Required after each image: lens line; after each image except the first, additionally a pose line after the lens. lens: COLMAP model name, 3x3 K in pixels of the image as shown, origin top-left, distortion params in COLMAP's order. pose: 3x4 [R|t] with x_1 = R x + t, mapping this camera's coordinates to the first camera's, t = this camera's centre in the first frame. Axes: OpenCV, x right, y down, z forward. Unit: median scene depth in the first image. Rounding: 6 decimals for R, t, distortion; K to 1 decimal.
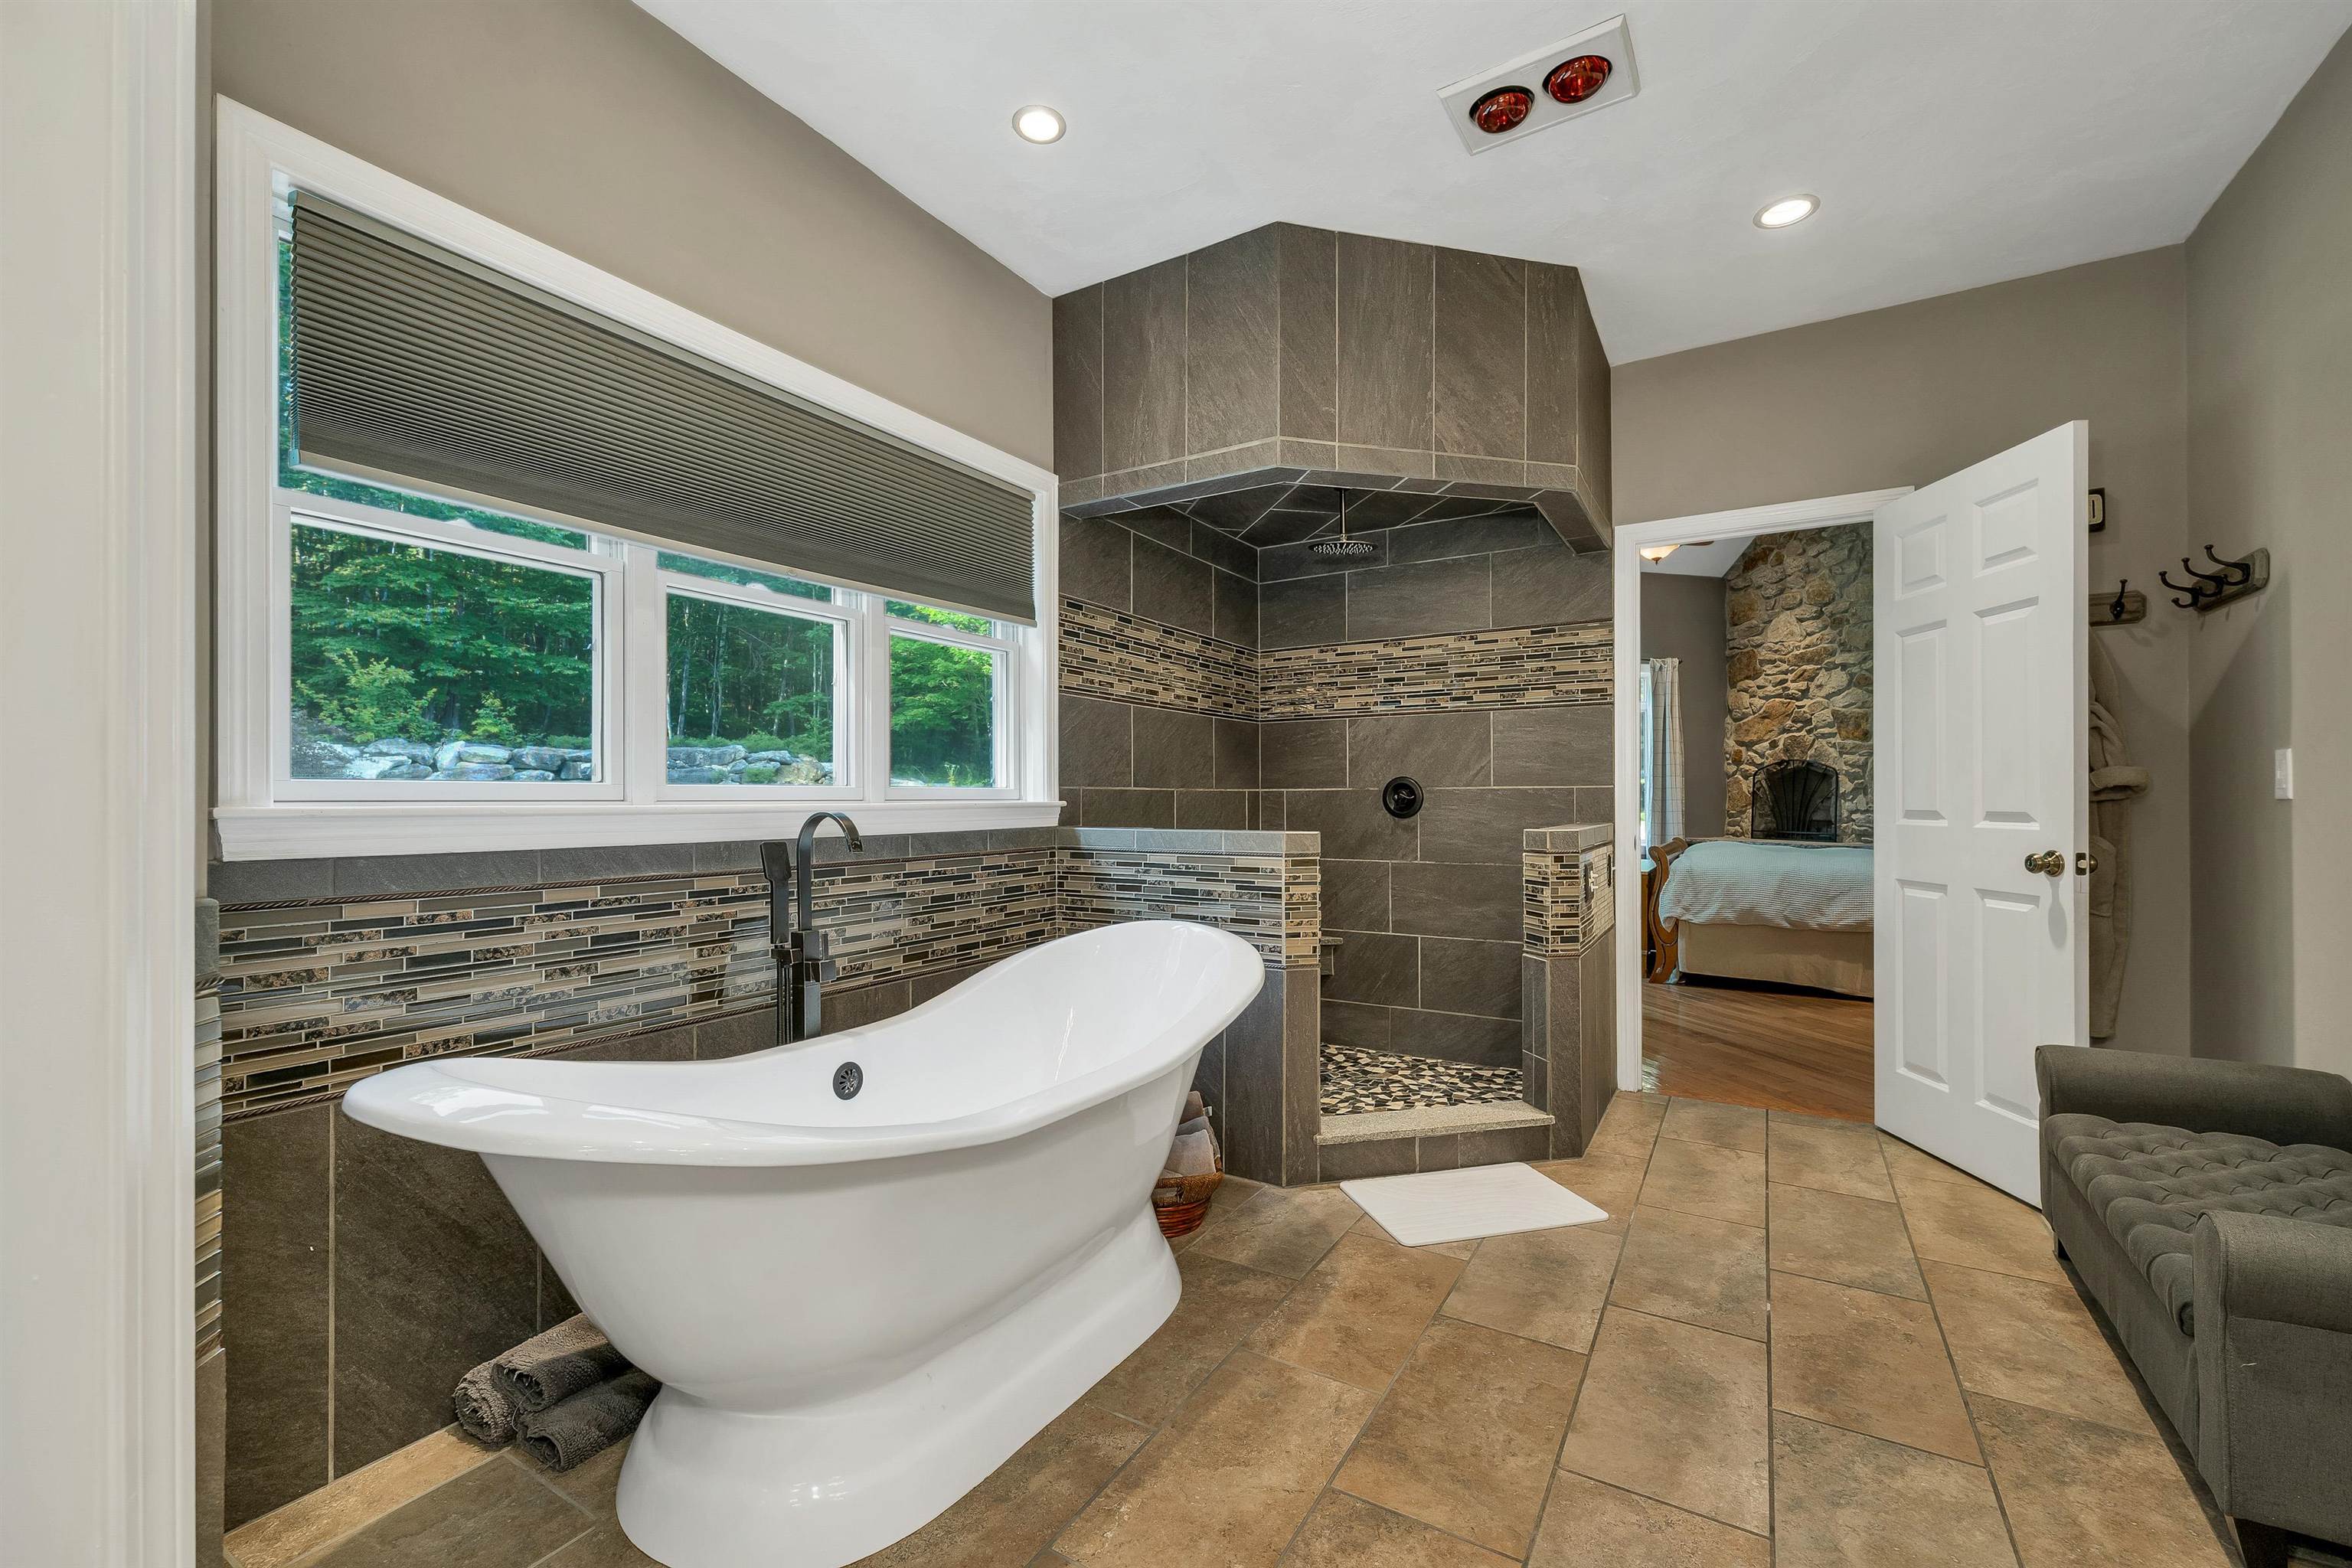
lens RADIAL K [[982.4, 0, 1175.0], [0, 982.4, 792.2], [0, 0, 1]] dist [0.207823, -0.000142]
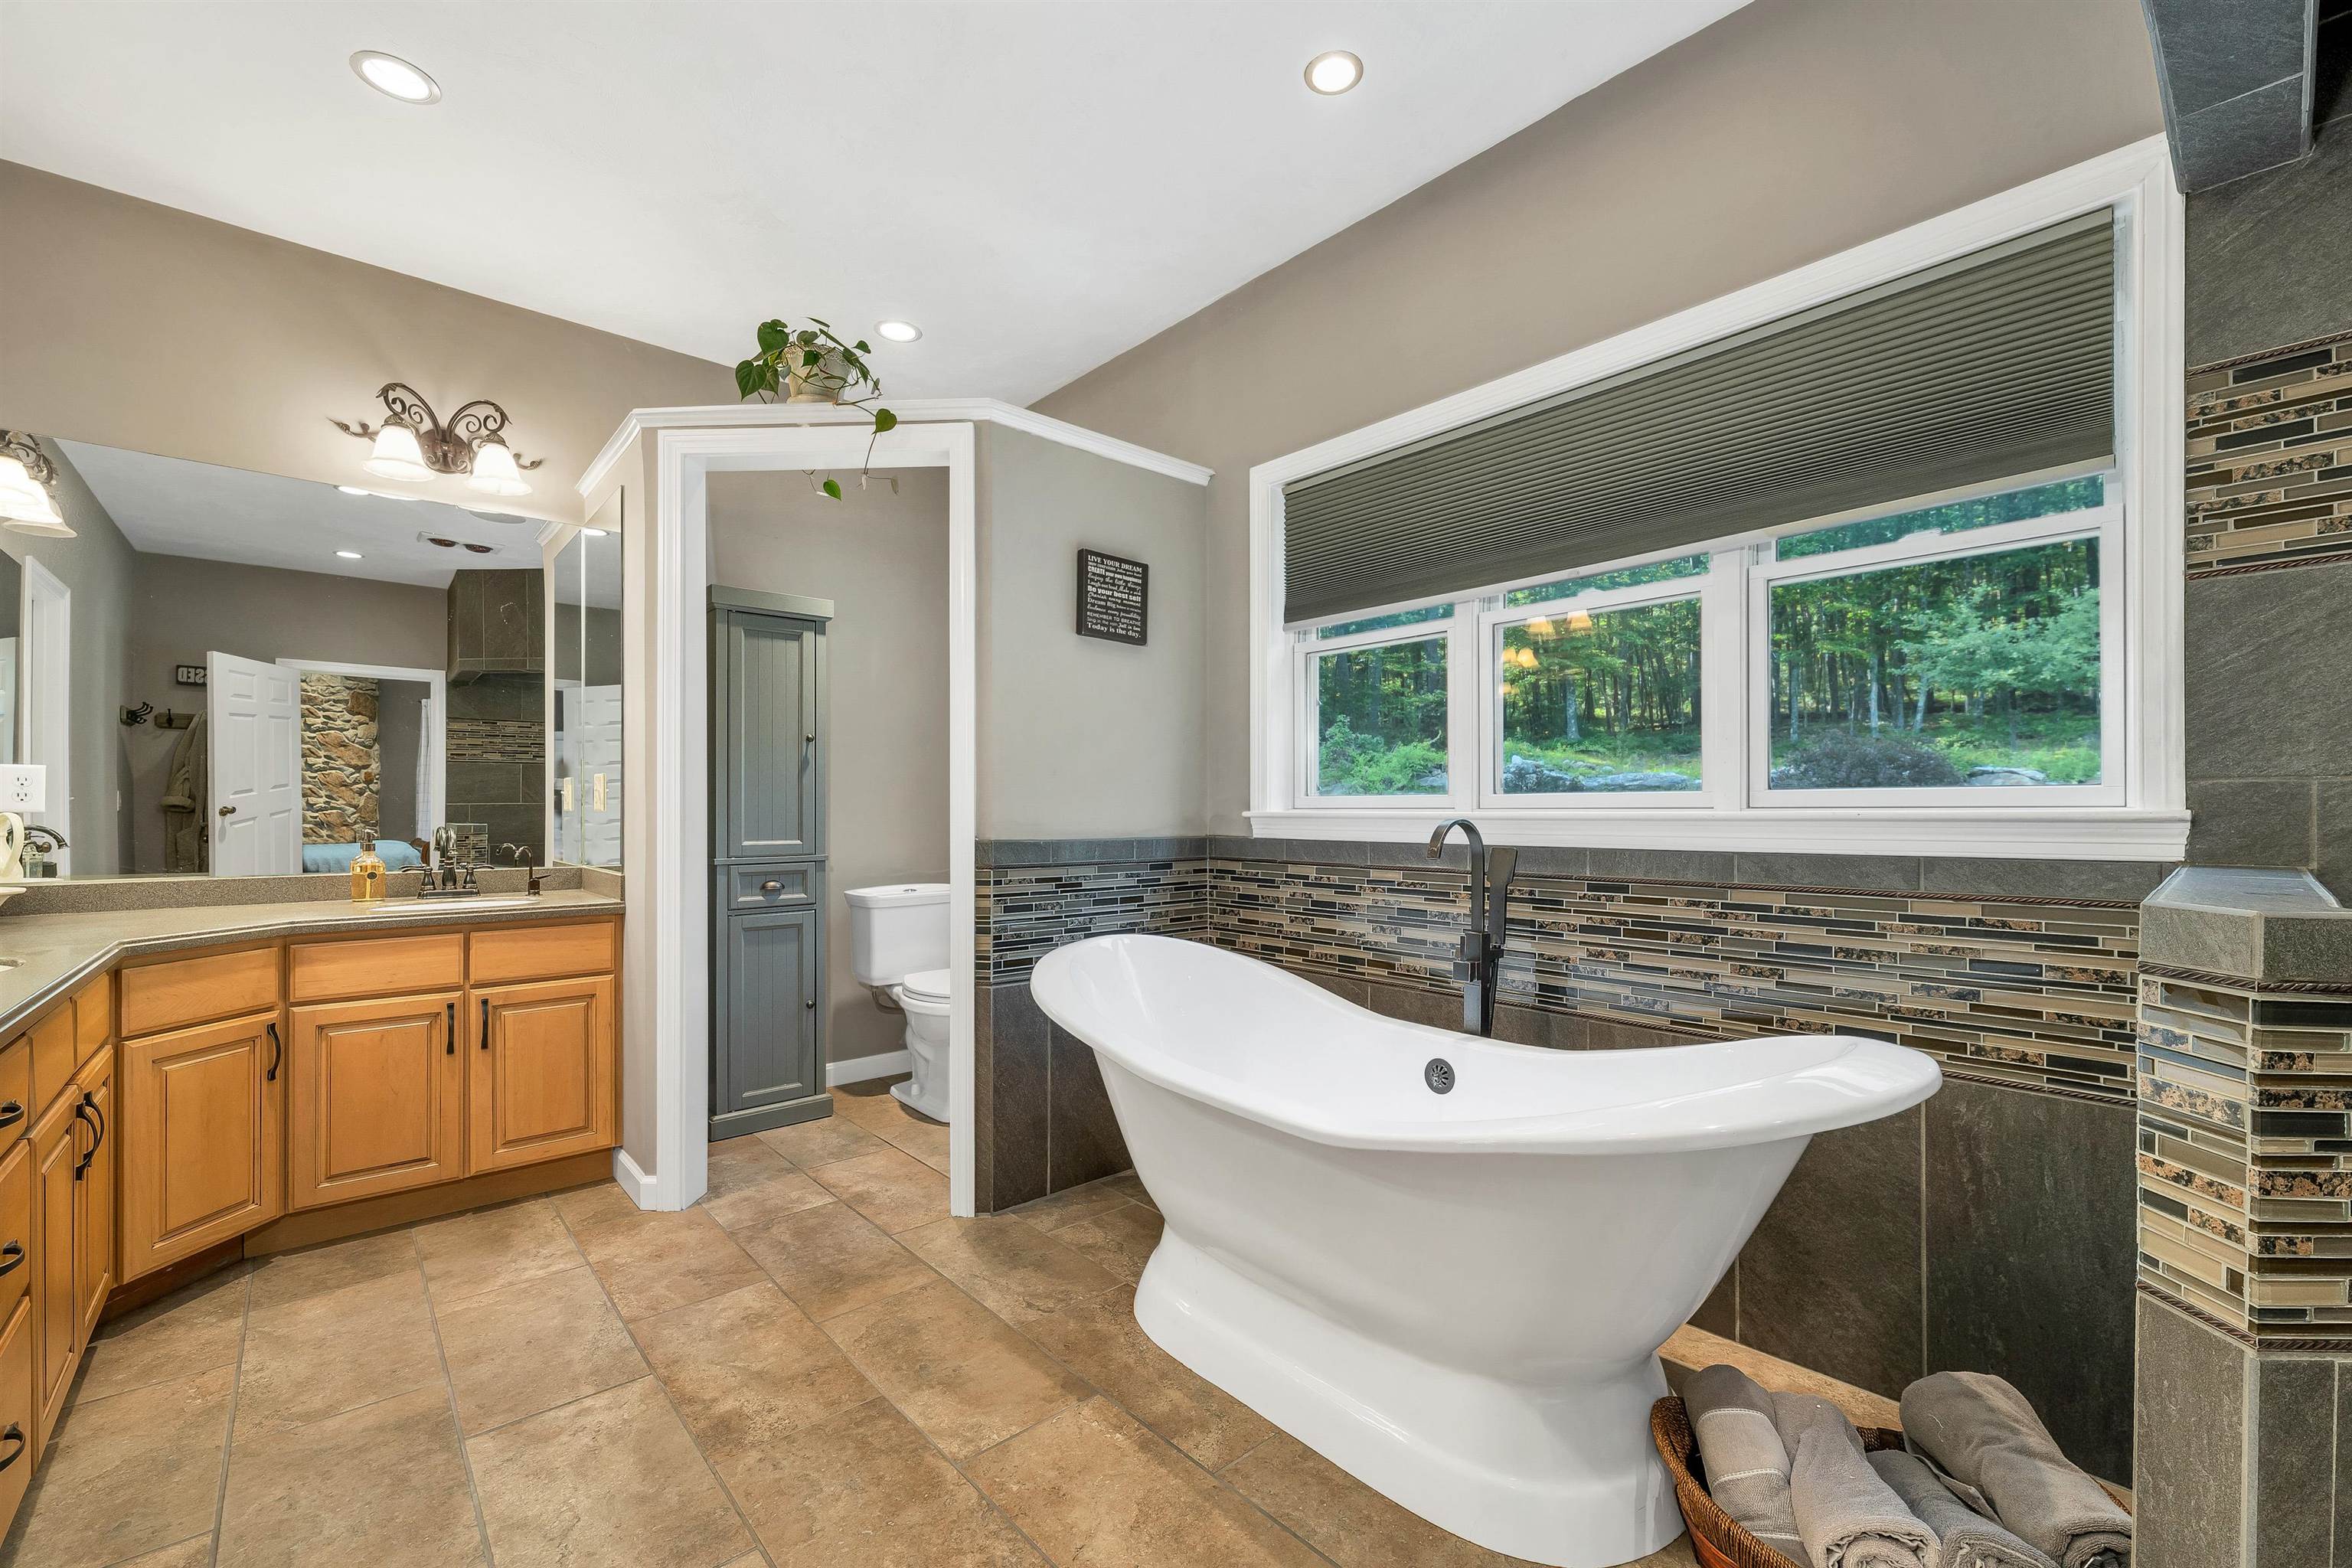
lens RADIAL K [[958.7, 0, 1187.9], [0, 958.7, 805.0], [0, 0, 1]] dist [0.001299, -0.000472]
pose [[-0.237555, -0.001070, -0.971374, 0.604563], [0.012610, 0.999912, -0.004185, 0.004822], [0.971292, -0.013243, -0.237521, 0.873399]]
